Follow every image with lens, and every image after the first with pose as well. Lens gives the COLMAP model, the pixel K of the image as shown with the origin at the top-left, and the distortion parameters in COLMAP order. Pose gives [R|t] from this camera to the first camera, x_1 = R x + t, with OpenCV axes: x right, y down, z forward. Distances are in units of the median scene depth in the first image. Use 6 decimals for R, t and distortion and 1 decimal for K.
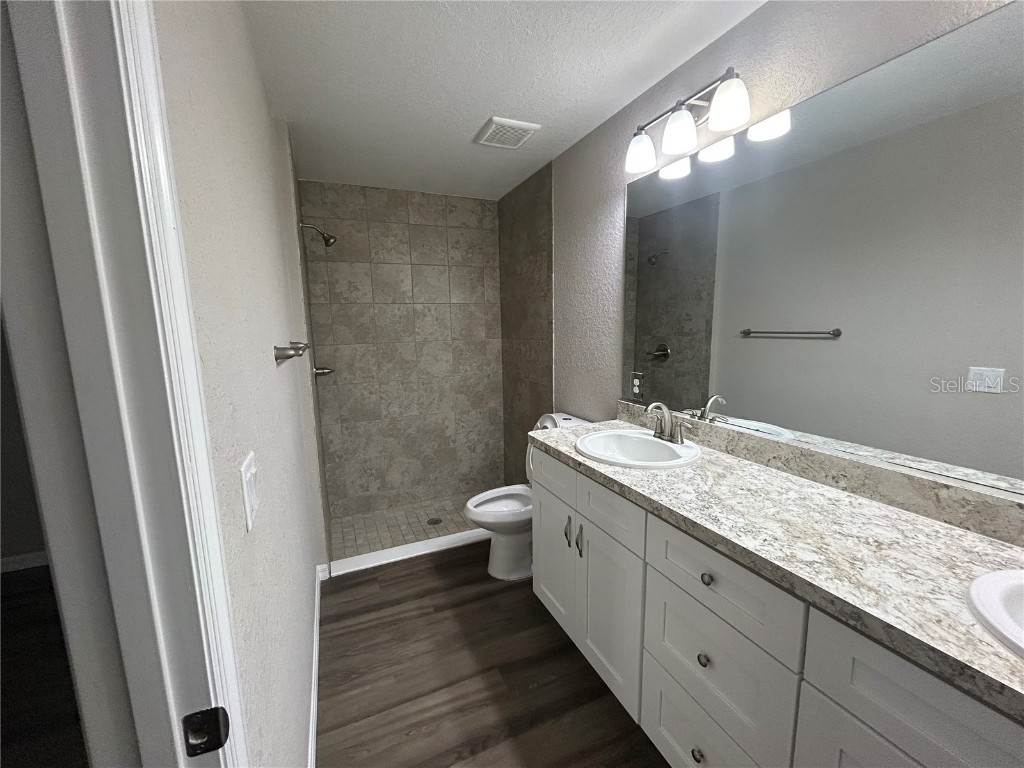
lens RADIAL K [[412.0, 0, 509.9], [0, 412.0, 385.4], [0, 0, 1]] dist [0.000169, 0.000681]
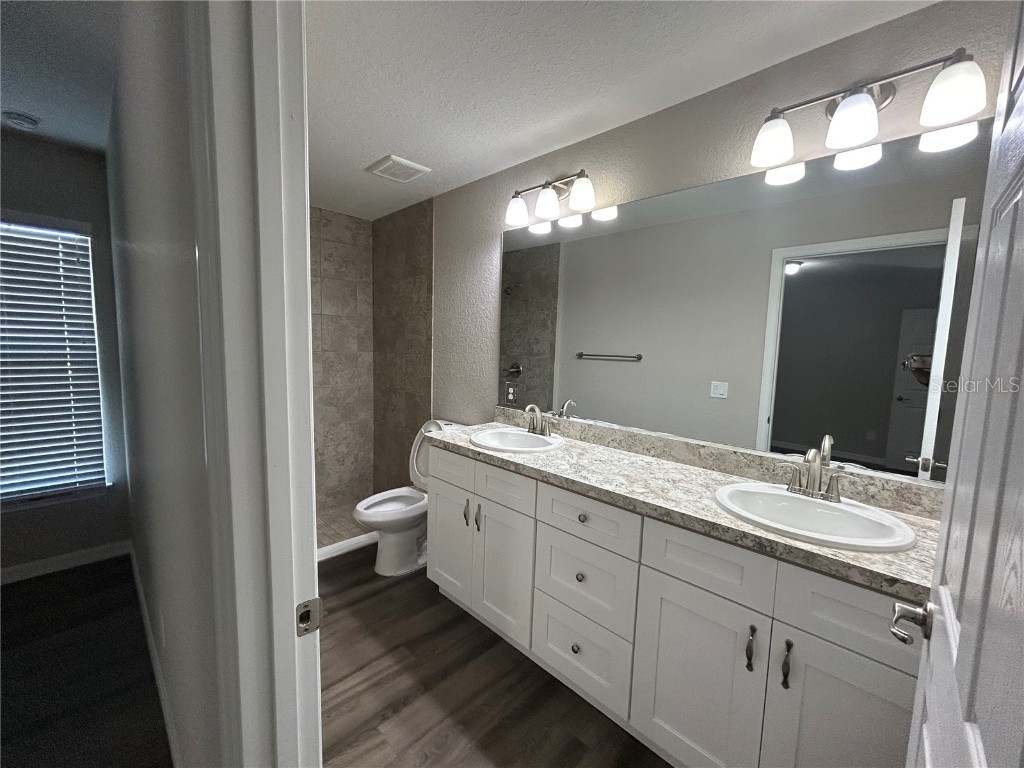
lens RADIAL K [[412.0, 0, 509.9], [0, 412.0, 385.4], [0, 0, 1]] dist [0.000169, 0.000681]
pose [[0.926995, 0.010262, 0.374932, -0.192701], [0.007034, 0.998974, -0.044732, 0.039636], [-0.375007, 0.044104, 0.925972, -0.170819]]
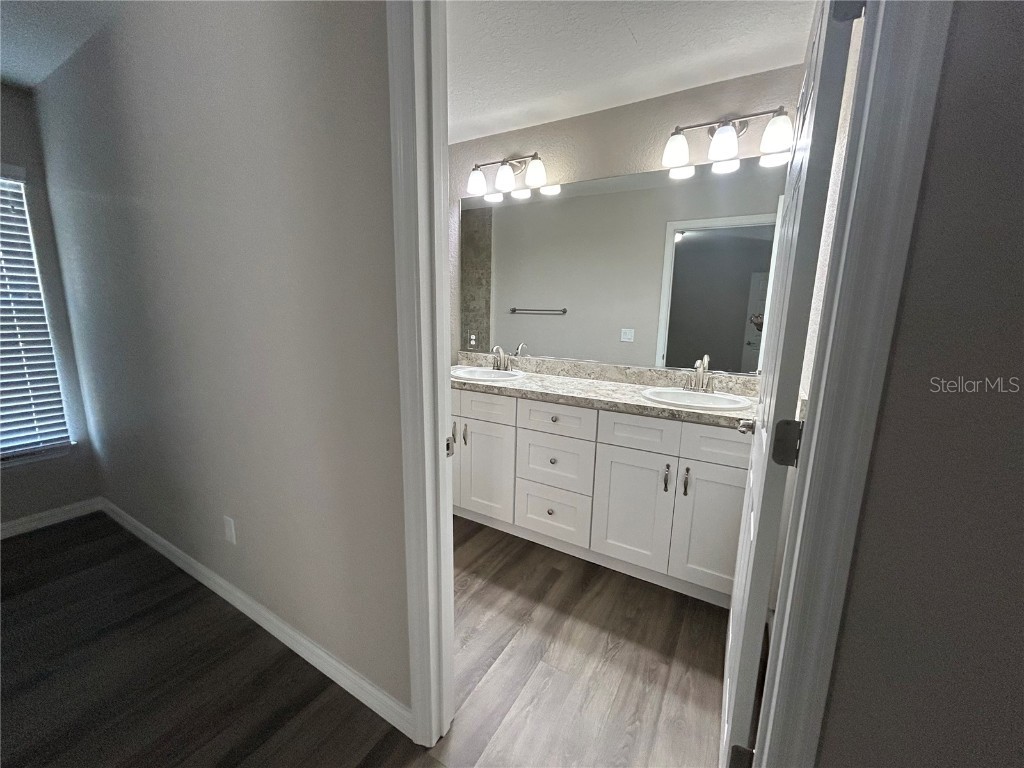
lens RADIAL K [[412.0, 0, 509.9], [0, 412.0, 385.4], [0, 0, 1]] dist [0.000169, 0.000681]
pose [[0.815851, -0.068905, 0.574143, -0.536870], [0.048826, 0.997538, 0.050336, 0.117216], [-0.576198, -0.013033, 0.817207, -0.337425]]
